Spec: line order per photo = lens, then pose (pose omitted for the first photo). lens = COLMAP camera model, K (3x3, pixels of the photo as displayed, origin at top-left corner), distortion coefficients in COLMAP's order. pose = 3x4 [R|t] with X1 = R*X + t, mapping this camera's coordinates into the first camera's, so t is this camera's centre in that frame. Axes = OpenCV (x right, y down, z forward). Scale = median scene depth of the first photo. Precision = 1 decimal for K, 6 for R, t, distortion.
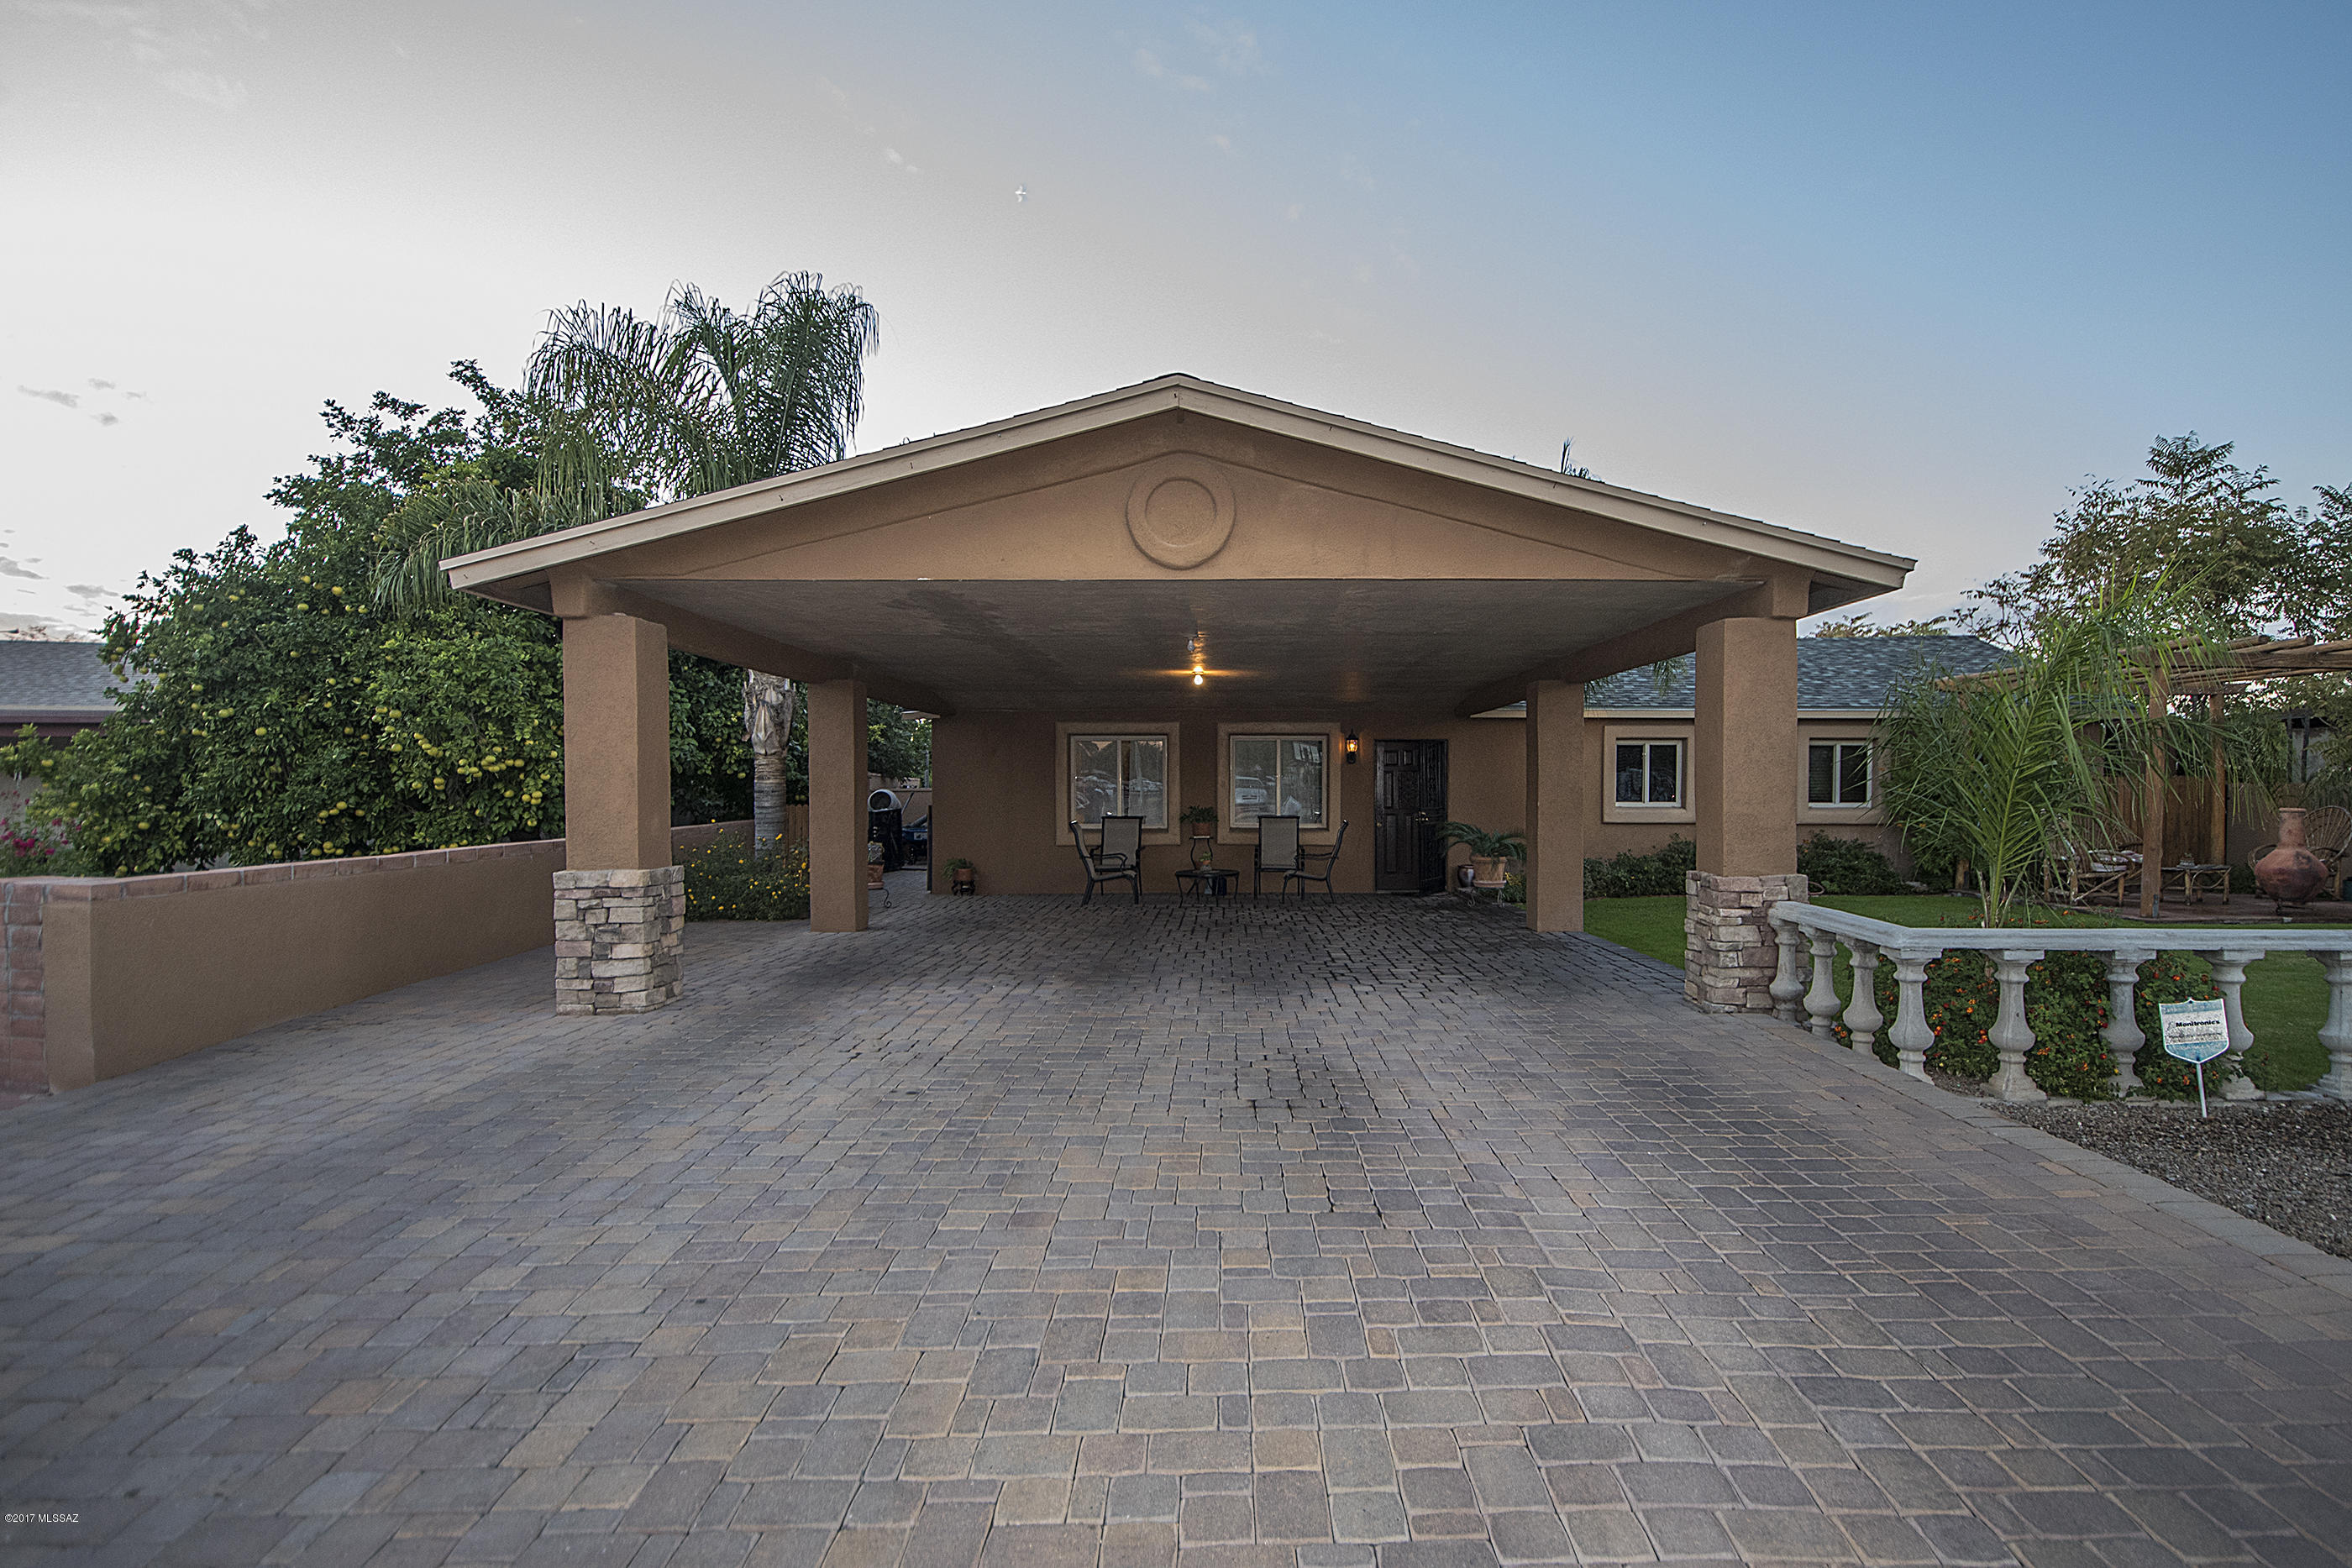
lens RADIAL K [[1238.8, 0, 1200.5], [0, 1238.8, 798.7], [0, 0, 1]] dist [0.001613, -0.011368]
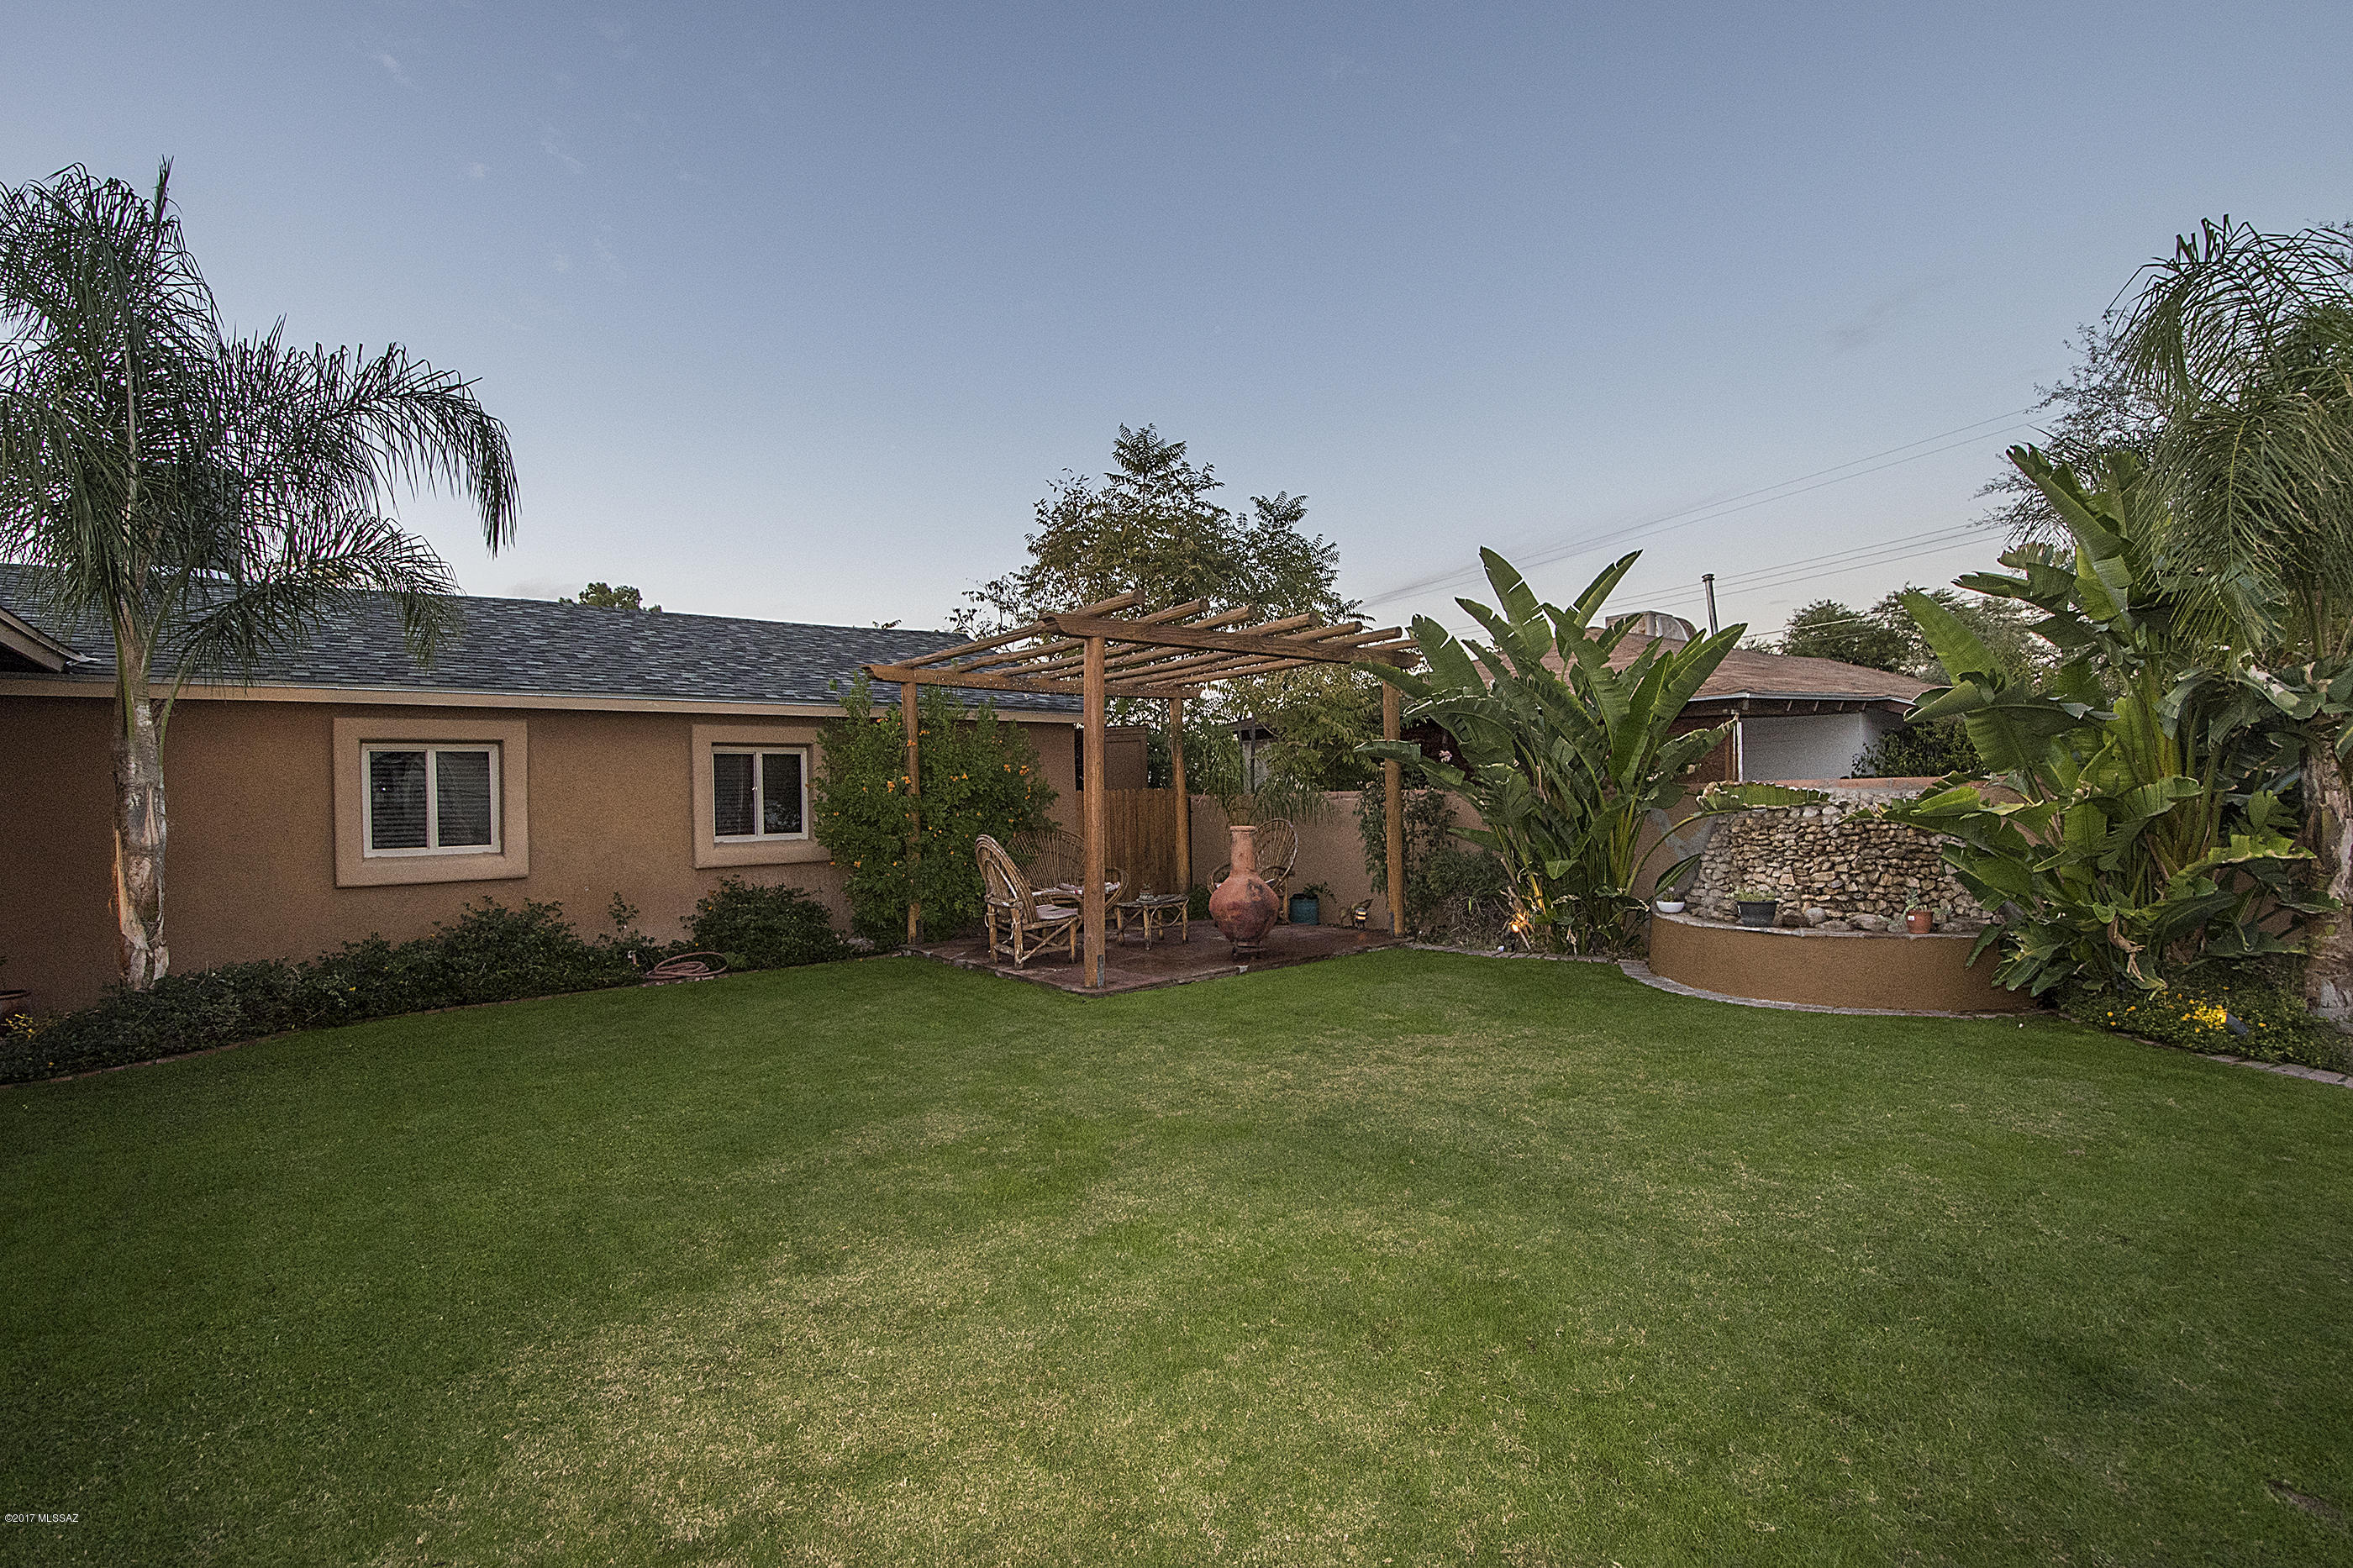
lens RADIAL K [[1090.9, 0, 1203.3], [0, 1090.9, 789.9], [0, 0, 1]] dist [0.001101, -0.000123]
pose [[0.773594, -0.018315, 0.633417, 0.419878], [0.034409, 0.999322, -0.013129, -0.007323], [-0.632747, 0.031952, 0.773699, 0.469458]]
